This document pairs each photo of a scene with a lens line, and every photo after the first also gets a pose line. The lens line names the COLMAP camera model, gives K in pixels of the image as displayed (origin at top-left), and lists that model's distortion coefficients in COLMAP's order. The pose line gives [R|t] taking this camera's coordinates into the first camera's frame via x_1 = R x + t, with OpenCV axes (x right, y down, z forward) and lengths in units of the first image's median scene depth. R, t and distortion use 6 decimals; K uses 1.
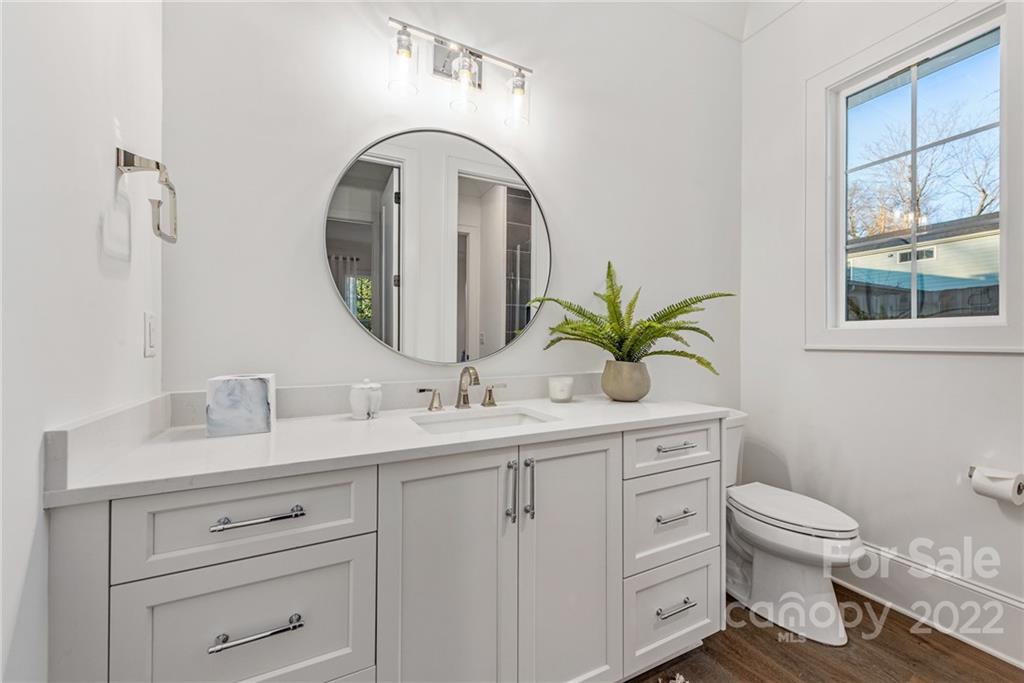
lens RADIAL K [[401.8, 0, 514.2], [0, 401.8, 342.3], [0, 0, 1]] dist [-0.000688, -0.000295]
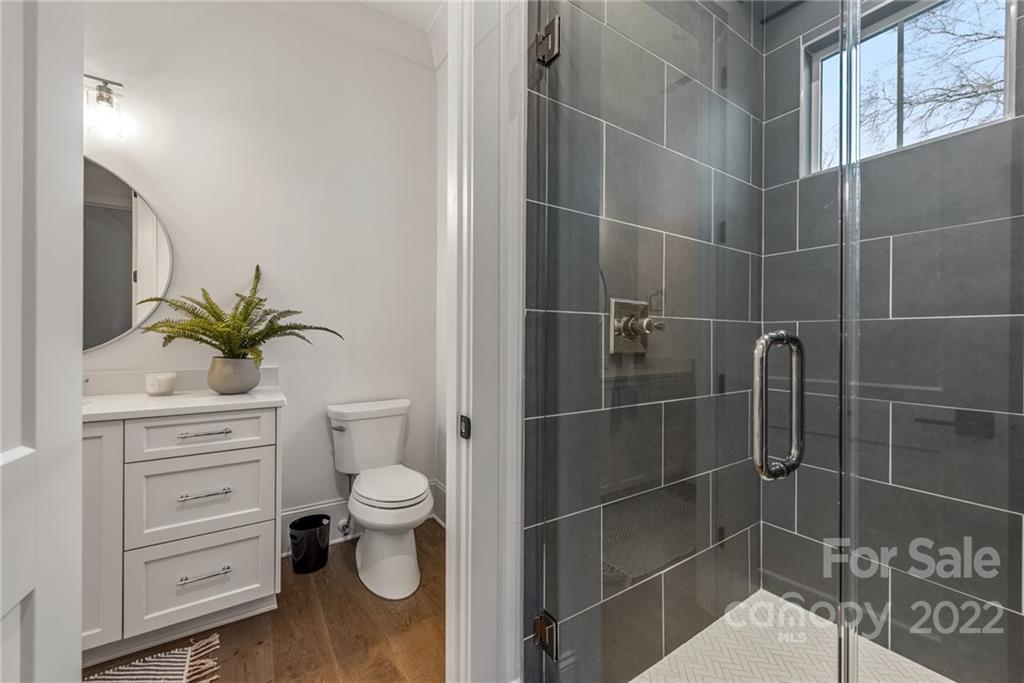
lens RADIAL K [[401.8, 0, 512.5], [0, 401.8, 340.0], [0, 0, 1]] dist [-0.000688, -0.000295]
pose [[0.990854, 0.004592, 0.134859, 0.935387], [-0.004923, 0.999986, 0.002122, -0.006816], [-0.134847, -0.002767, 0.990863, -0.198560]]
